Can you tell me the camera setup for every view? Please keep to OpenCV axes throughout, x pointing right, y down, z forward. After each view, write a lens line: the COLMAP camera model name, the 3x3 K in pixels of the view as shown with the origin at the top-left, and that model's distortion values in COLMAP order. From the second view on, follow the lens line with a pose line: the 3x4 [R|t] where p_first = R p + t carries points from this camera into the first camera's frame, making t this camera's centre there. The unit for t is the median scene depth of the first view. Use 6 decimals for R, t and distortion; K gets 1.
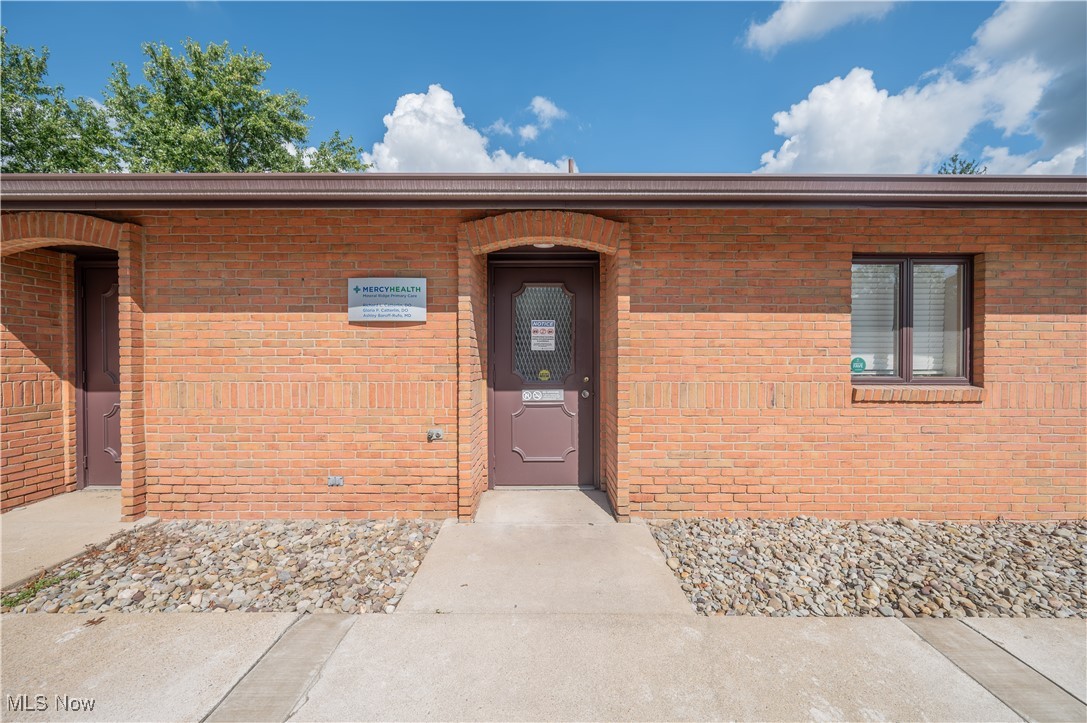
lens RADIAL K [[426.5, 0, 527.7], [0, 426.5, 364.4], [0, 0, 1]] dist [-0.000965, -0.000116]
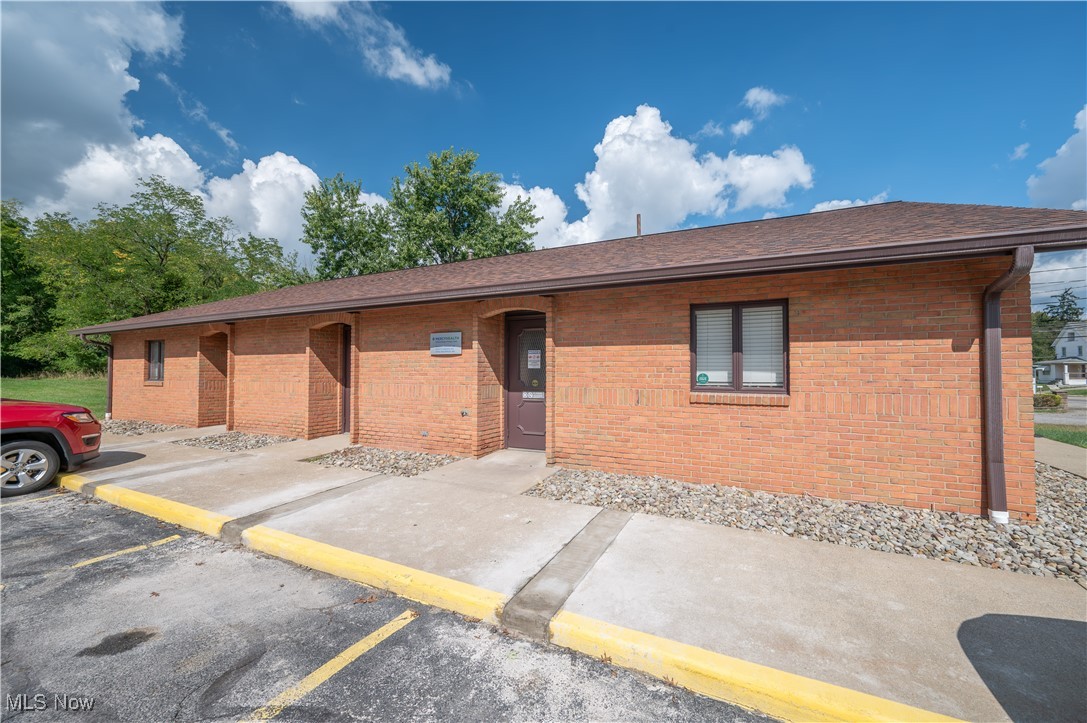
lens RADIAL K [[427.5, 0, 545.4], [0, 427.5, 361.6], [0, 0, 1]] dist [-0.002485, -0.000289]
pose [[0.897678, -0.008442, -0.440572, 0.956517], [-0.006111, 0.999482, -0.031603, -0.006953], [0.440610, 0.031062, 0.897161, -0.575161]]
